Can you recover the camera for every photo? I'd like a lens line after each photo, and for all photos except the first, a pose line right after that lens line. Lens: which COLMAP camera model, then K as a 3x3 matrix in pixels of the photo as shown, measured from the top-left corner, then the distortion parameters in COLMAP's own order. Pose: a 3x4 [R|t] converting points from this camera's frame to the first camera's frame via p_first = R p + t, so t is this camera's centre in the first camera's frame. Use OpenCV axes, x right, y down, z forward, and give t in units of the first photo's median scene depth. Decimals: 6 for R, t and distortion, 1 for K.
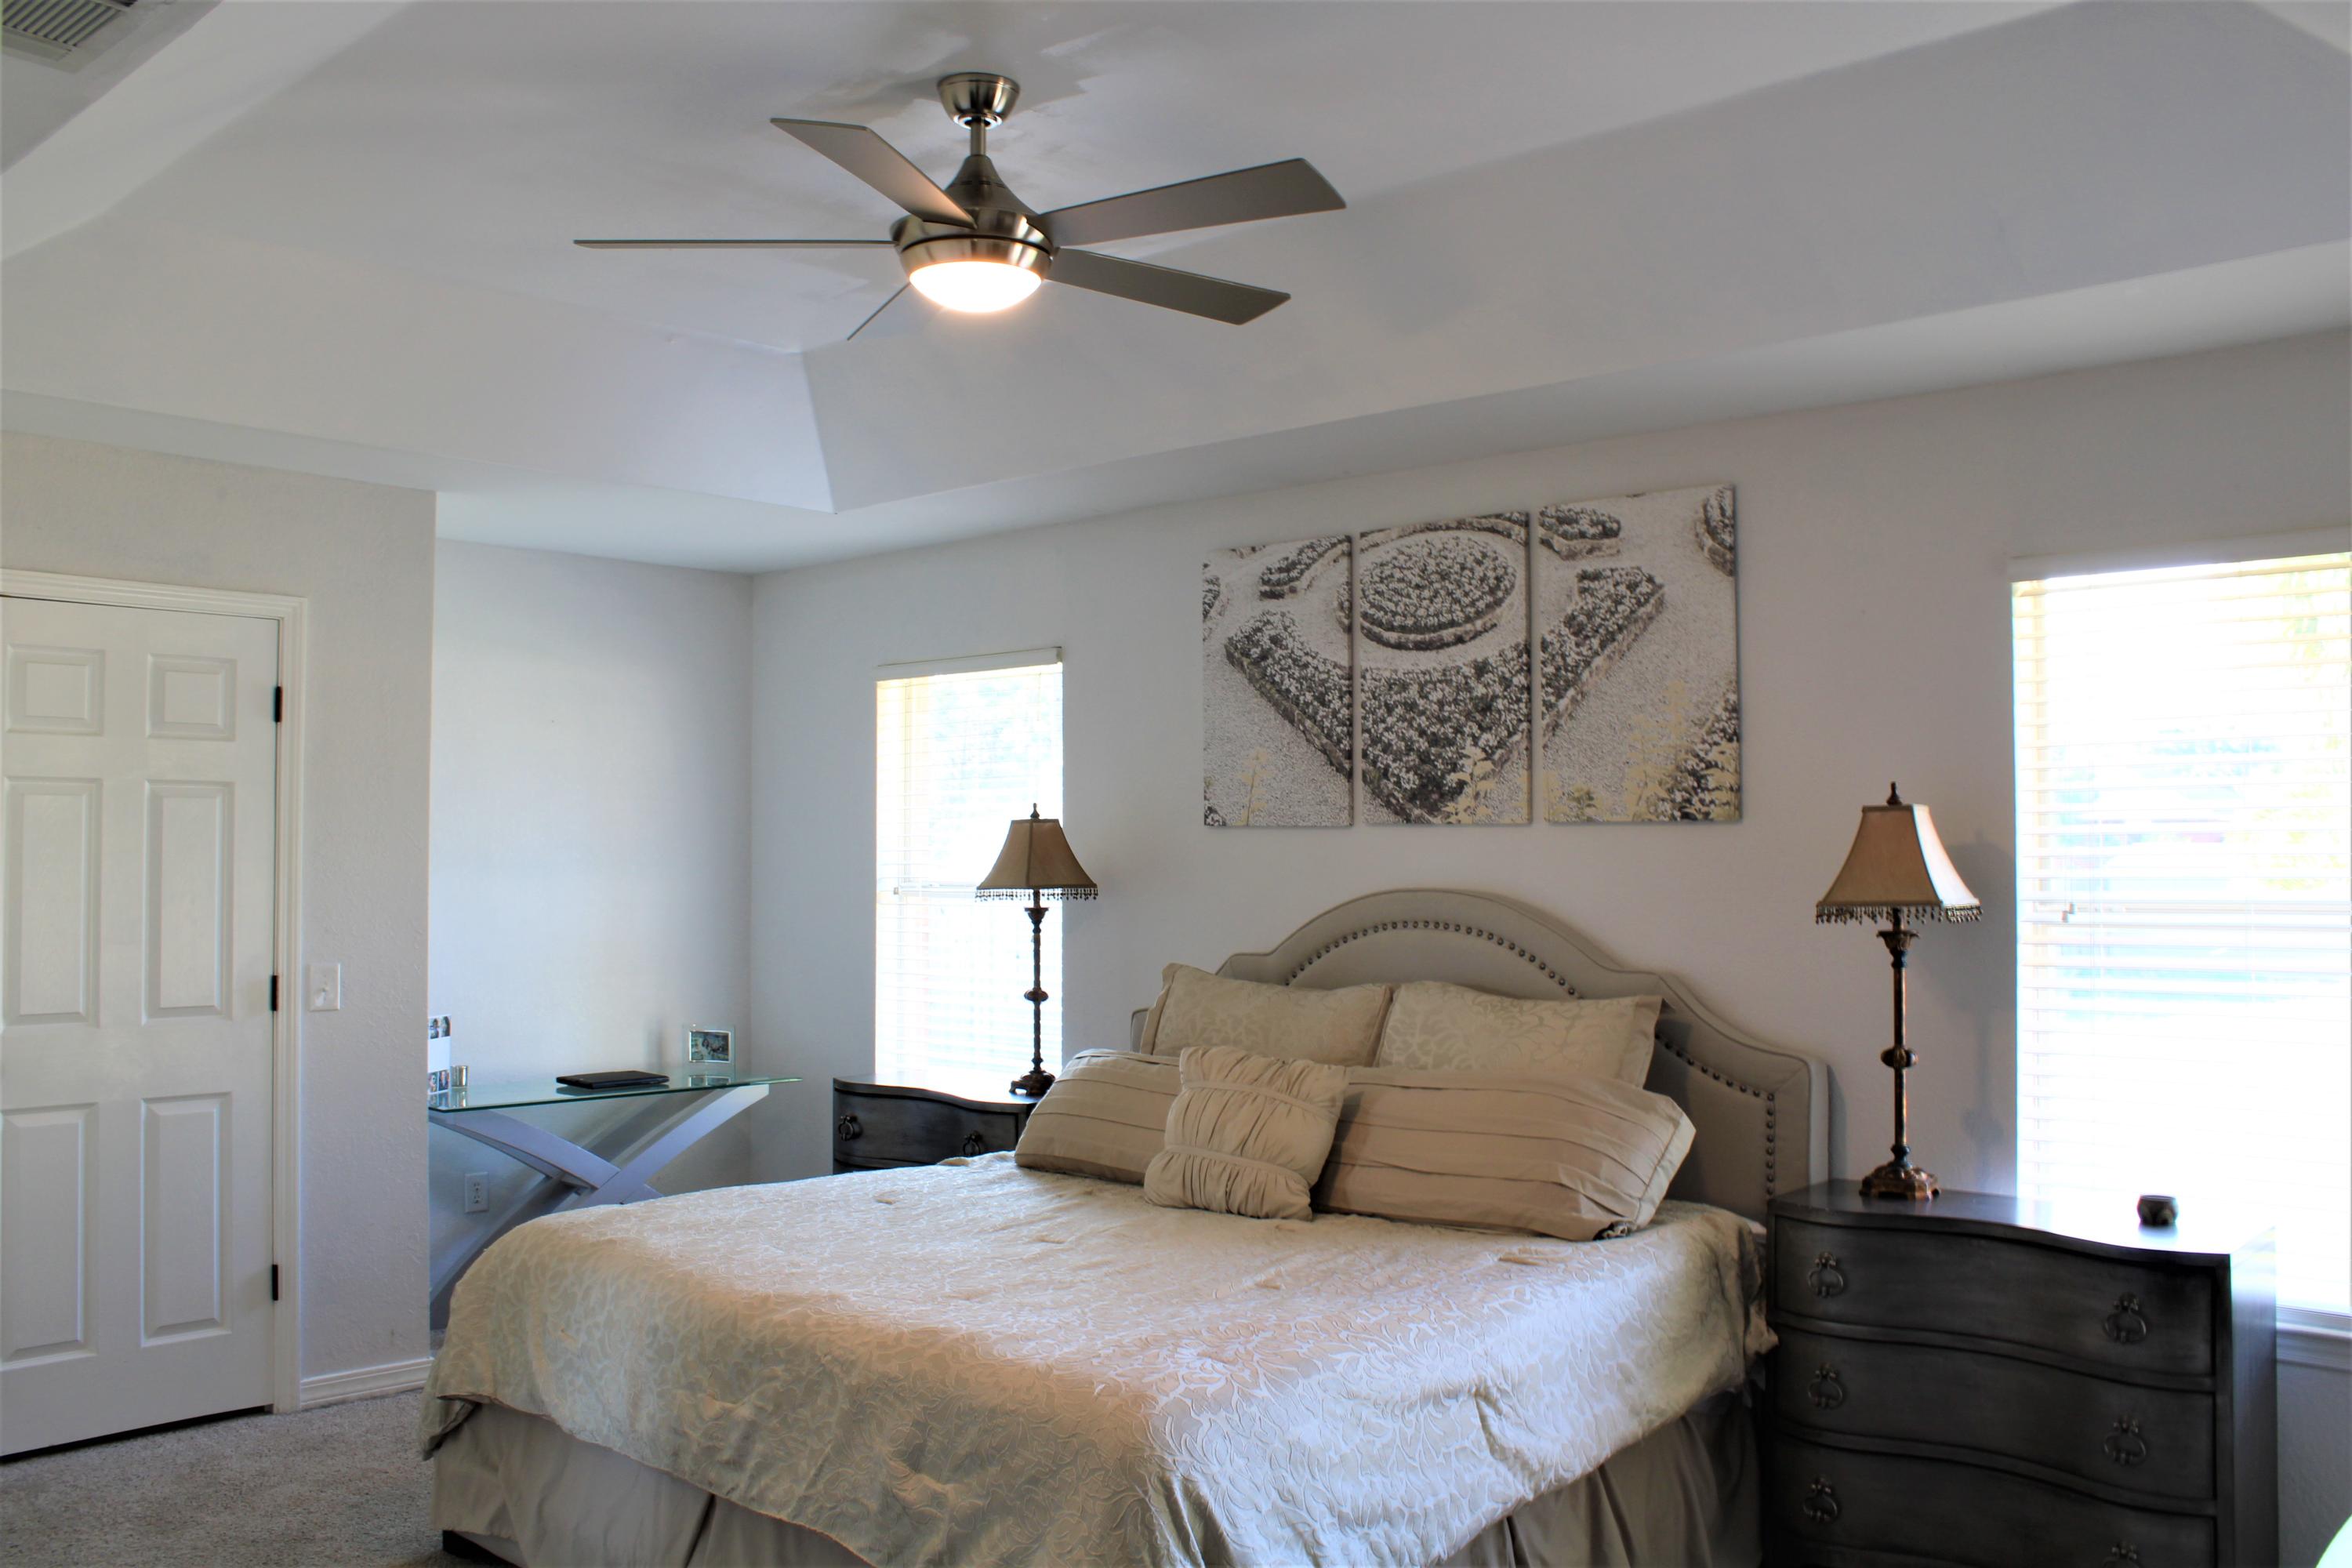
lens RADIAL K [[1924.8, 0, 1103.3], [0, 1924.8, 781.8], [0, 0, 1]] dist [-0.118682, 0.007567]
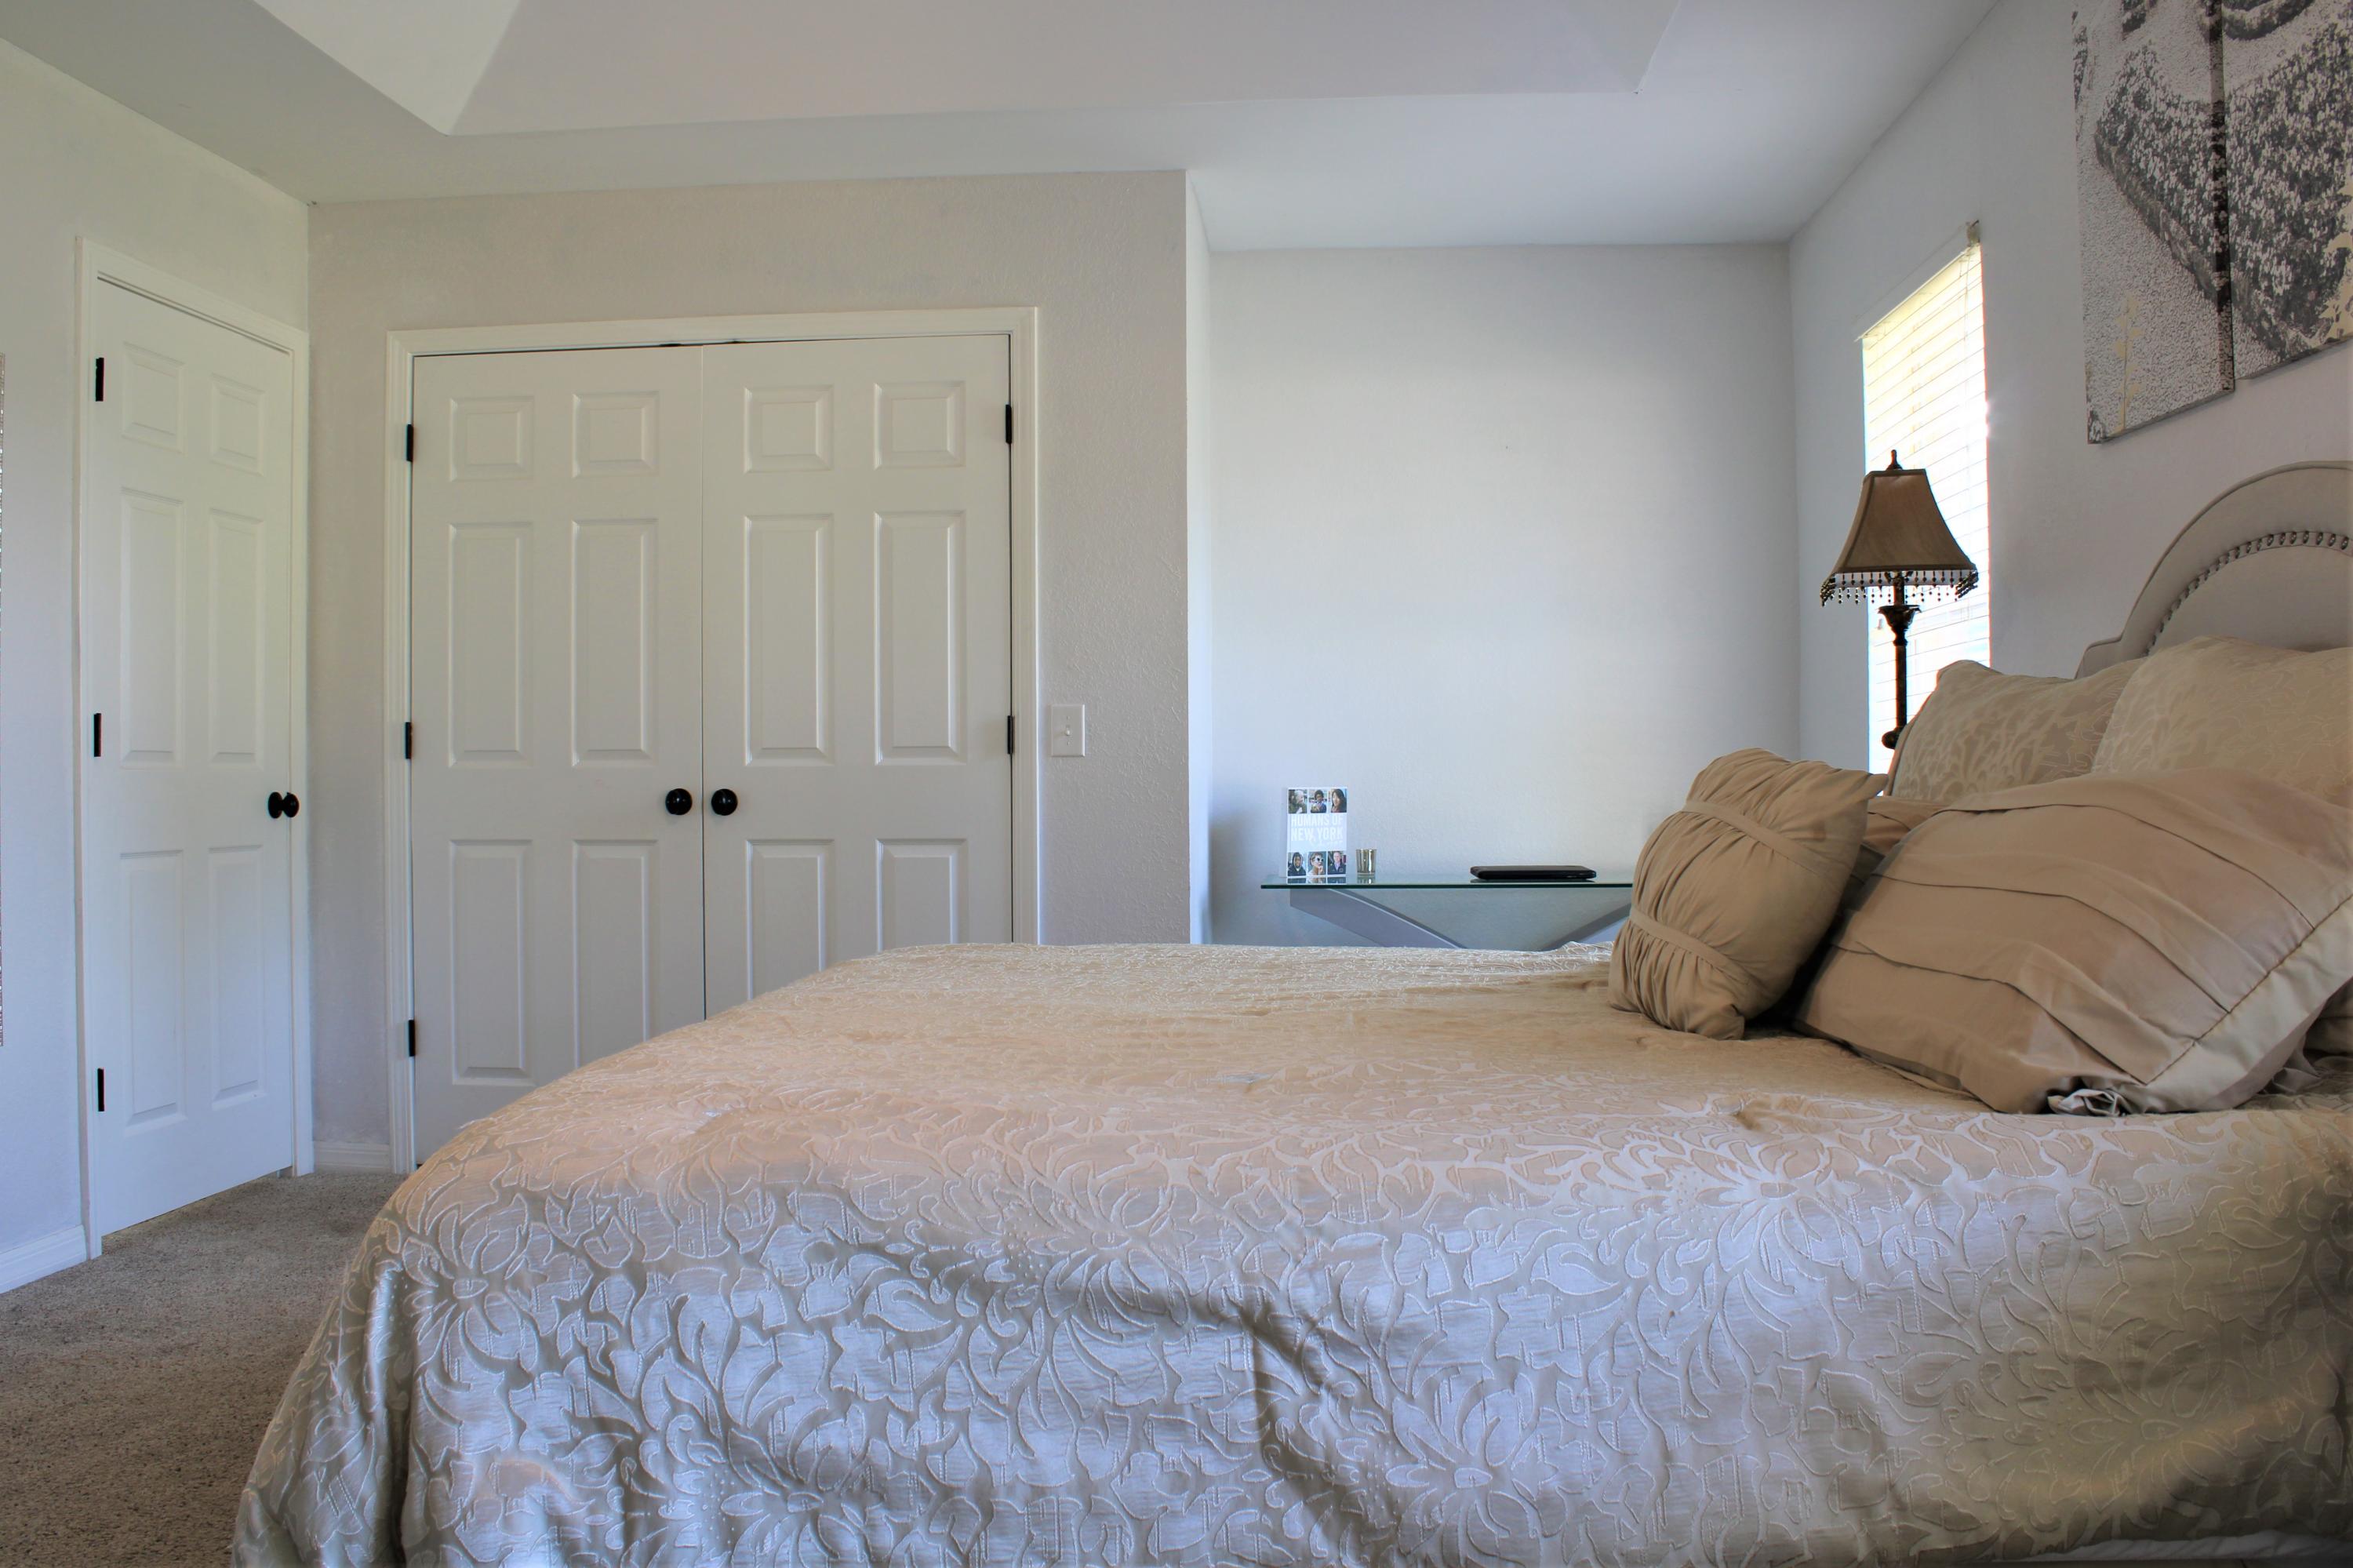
lens RADIAL K [[1988.9, 0, 1171.3], [0, 1988.9, 771.0], [0, 0, 1]] dist [-0.167706, 0.149575]
pose [[0.652297, -0.004983, -0.757947, 0.362533], [0.036901, 0.999001, 0.025189, 0.111811], [0.757065, -0.044400, 0.651829, 0.435362]]
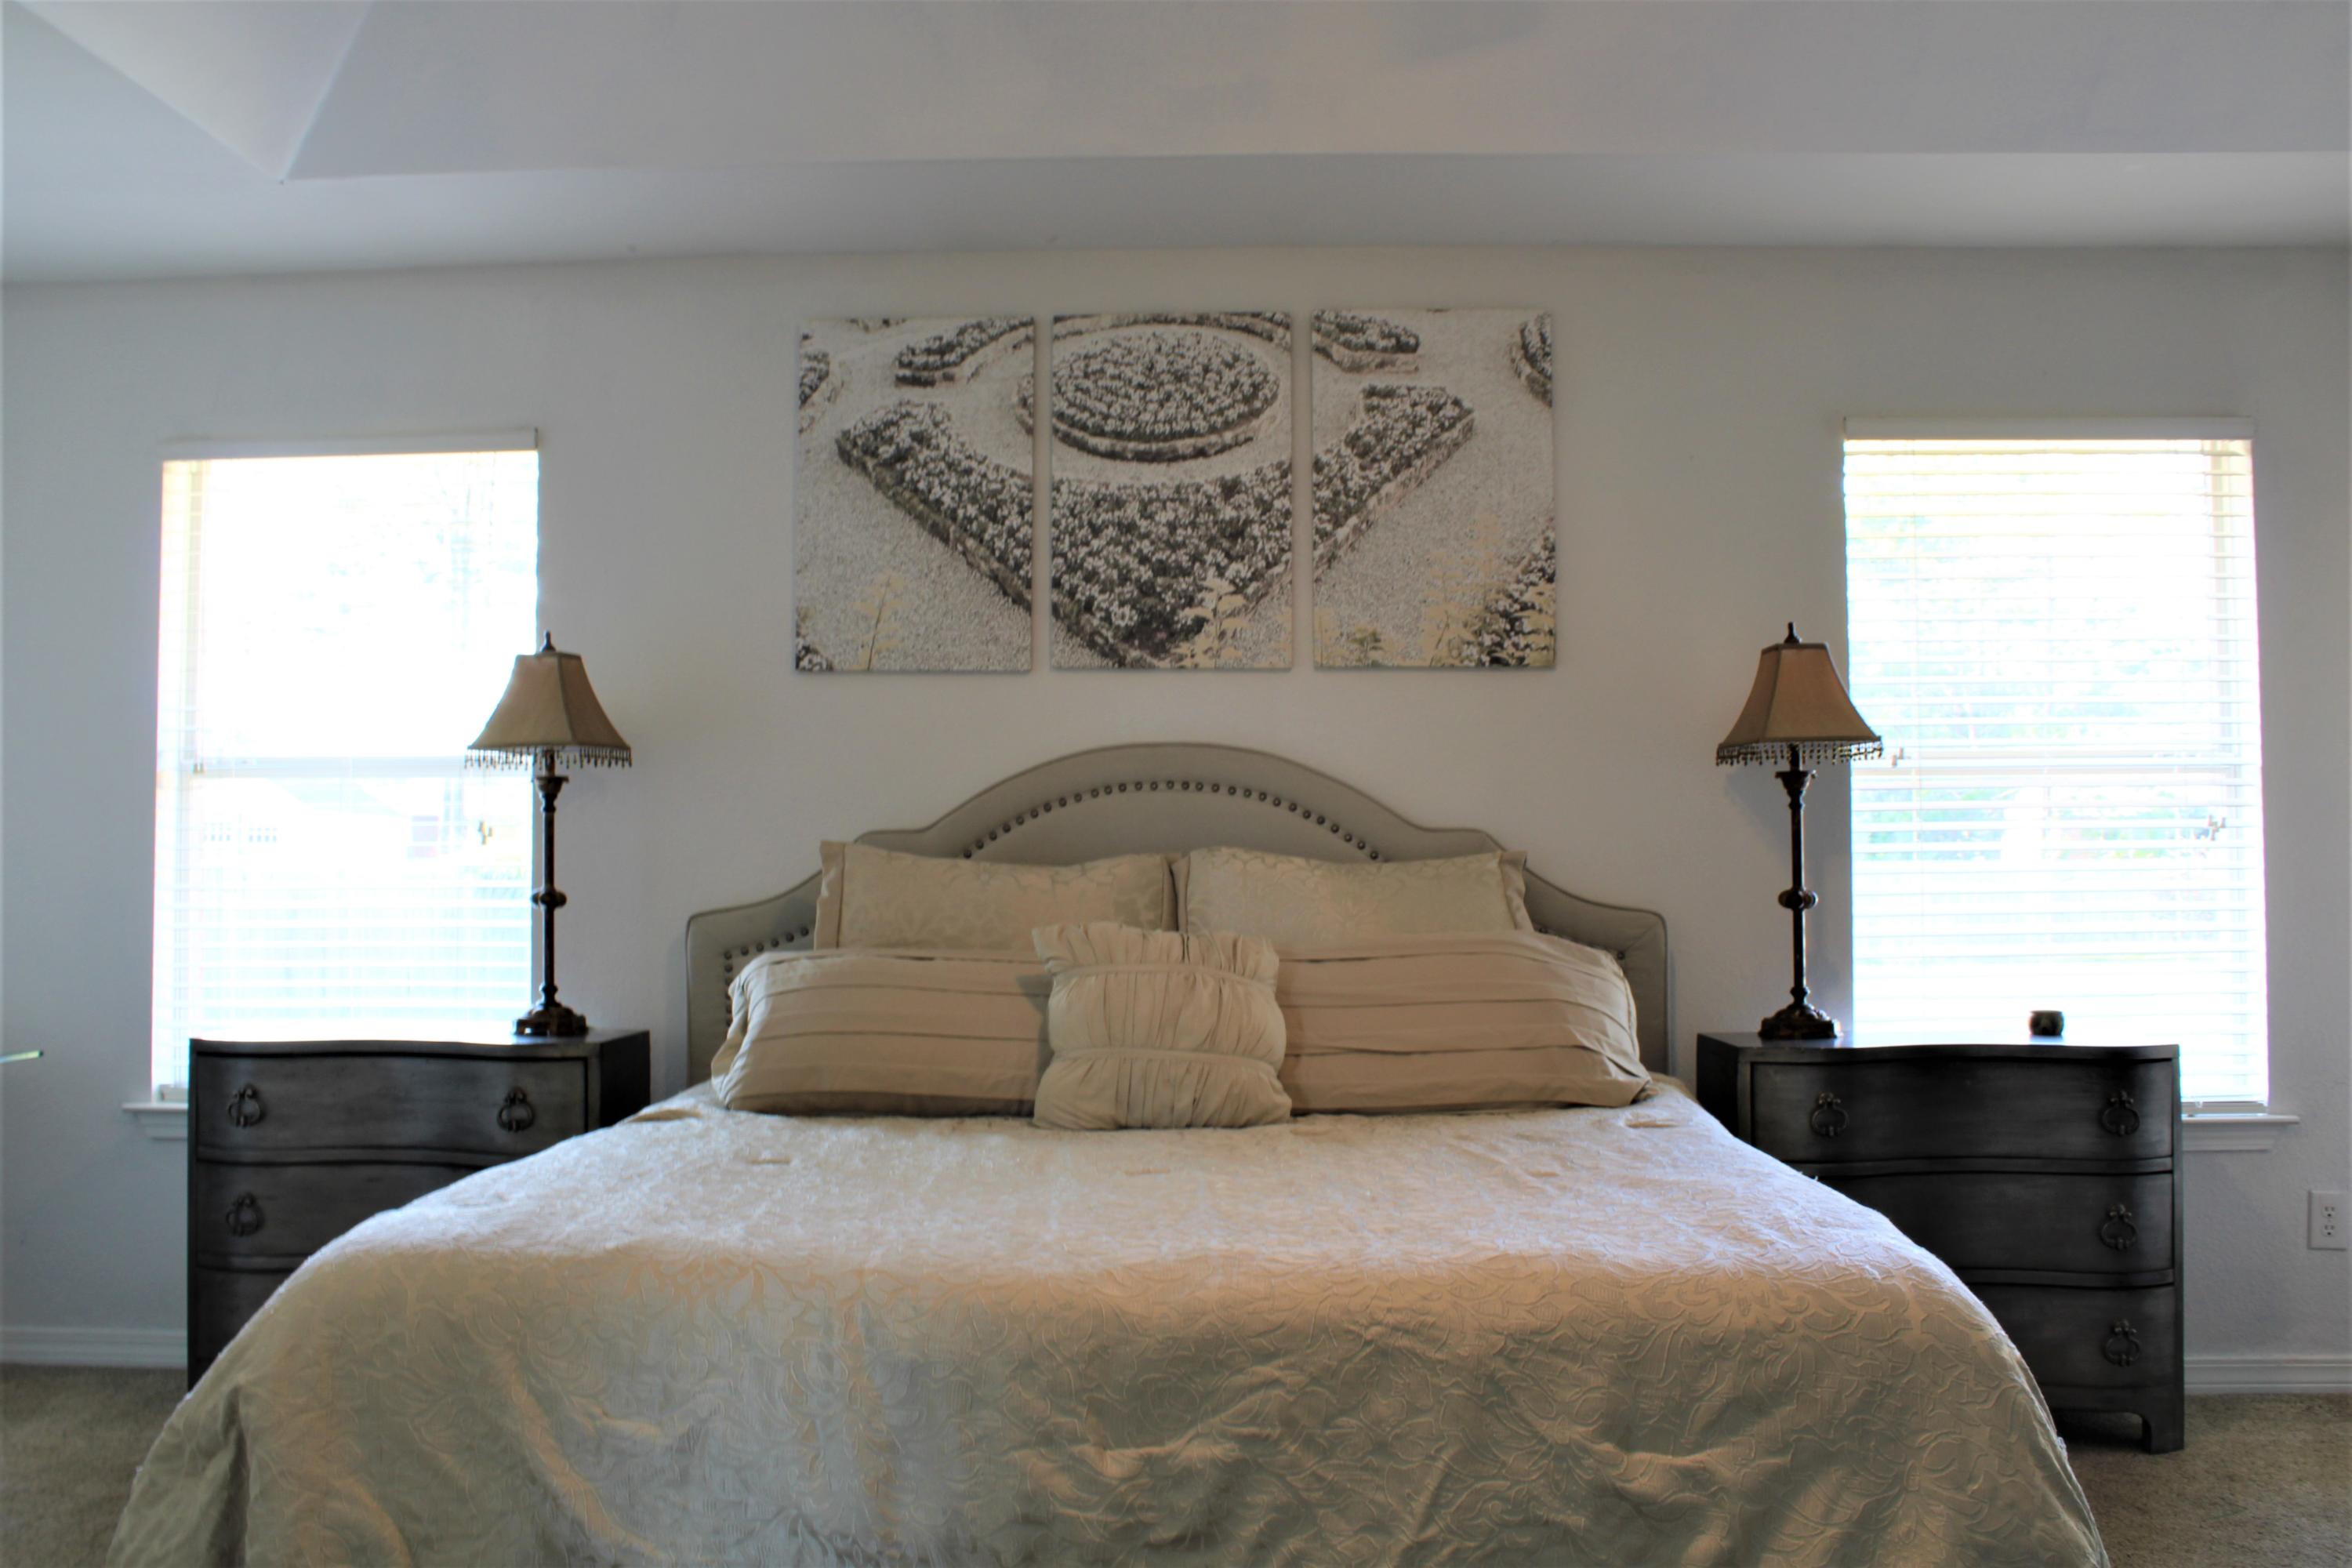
lens RADIAL K [[1988.0, 0, 1170.8], [0, 1988.0, 771.0], [0, 0, 1]] dist [-0.167706, 0.149575]
pose [[0.757854, 0.024687, 0.651957, -0.393721], [-0.023396, 0.999669, -0.010657, 0.076875], [-0.652004, -0.007176, 0.758181, 0.340248]]
